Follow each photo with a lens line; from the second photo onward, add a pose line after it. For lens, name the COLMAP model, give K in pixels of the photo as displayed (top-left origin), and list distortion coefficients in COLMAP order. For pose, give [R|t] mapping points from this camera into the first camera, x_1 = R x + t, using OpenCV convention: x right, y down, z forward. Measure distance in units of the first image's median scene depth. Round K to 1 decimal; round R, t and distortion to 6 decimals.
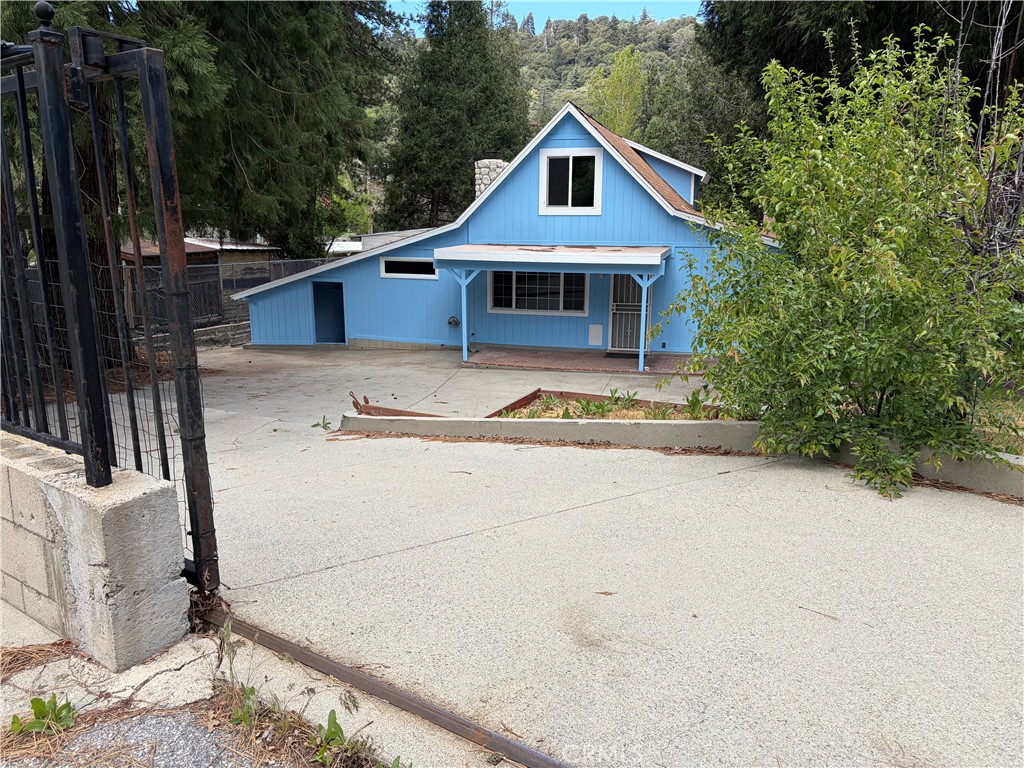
lens RADIAL K [[777.8, 0, 513.5], [0, 777.8, 396.6], [0, 0, 1]] dist [0.104464, -0.186731]
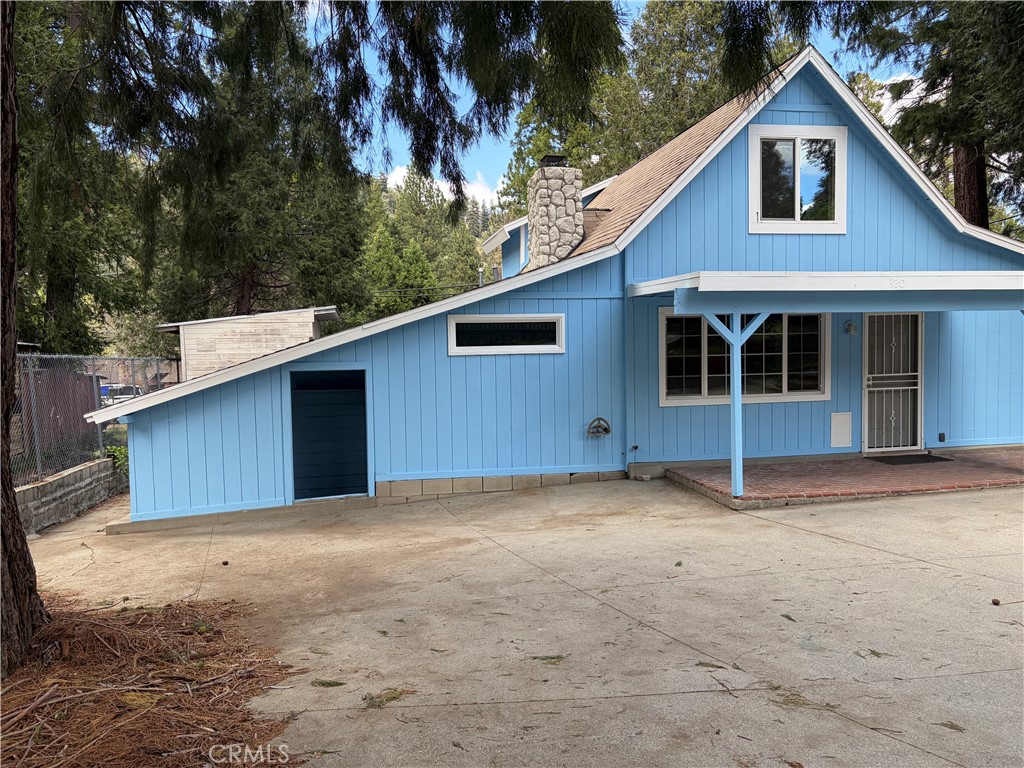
lens RADIAL K [[777.8, 0, 513.5], [0, 777.8, 396.6], [0, 0, 1]] dist [0.104464, -0.186731]
pose [[0.889870, -0.053633, 0.453050, -0.389454], [0.127495, 0.982734, -0.134086, -0.054972], [-0.438037, 0.177081, 0.881343, 0.569281]]
